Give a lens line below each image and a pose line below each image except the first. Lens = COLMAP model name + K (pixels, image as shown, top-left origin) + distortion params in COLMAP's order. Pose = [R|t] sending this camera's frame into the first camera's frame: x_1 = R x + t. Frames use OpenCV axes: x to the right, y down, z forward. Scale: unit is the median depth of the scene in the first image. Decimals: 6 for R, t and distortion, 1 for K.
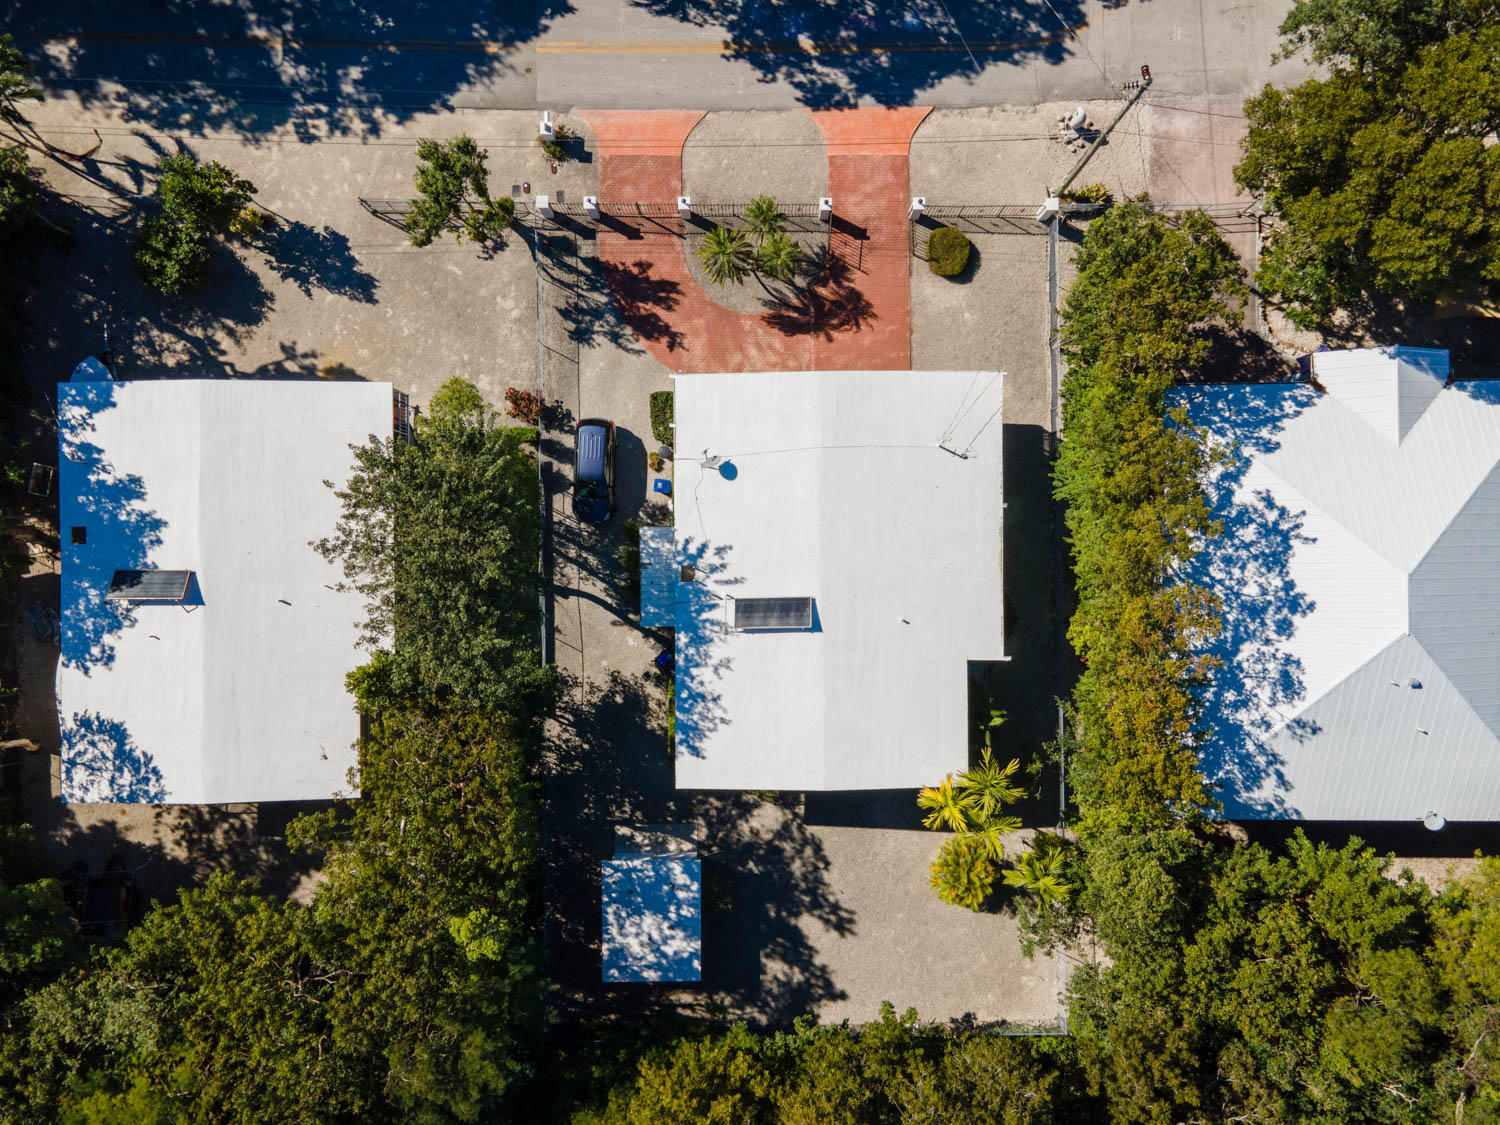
lens RADIAL K [[1082.7, 0, 749.7], [0, 1082.7, 564.5], [0, 0, 1]] dist [0.009627, 0.002219]
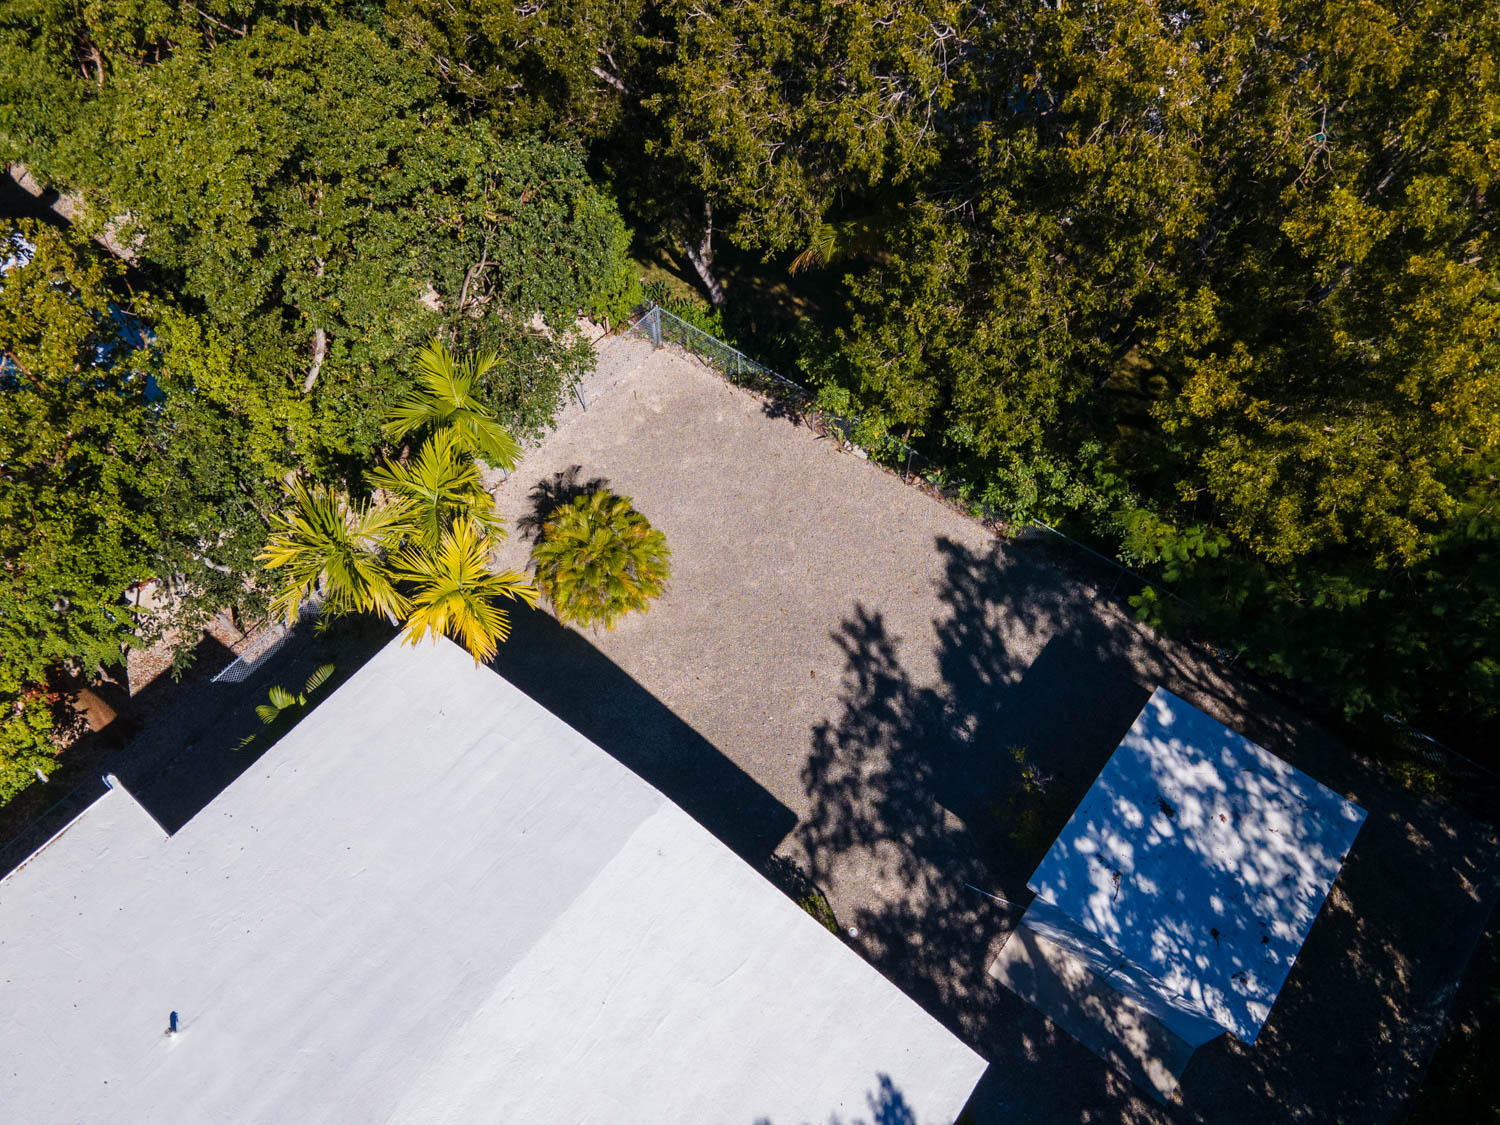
lens RADIAL K [[1082.7, 0, 752.6], [0, 1082.7, 564.5], [0, 0, 1]] dist [0.009627, 0.002219]
pose [[-0.776048, -0.508603, 0.372924, -0.049451], [0.629111, -0.665884, 0.401020, 0.111077], [0.044364, 0.545822, 0.836726, 0.546429]]
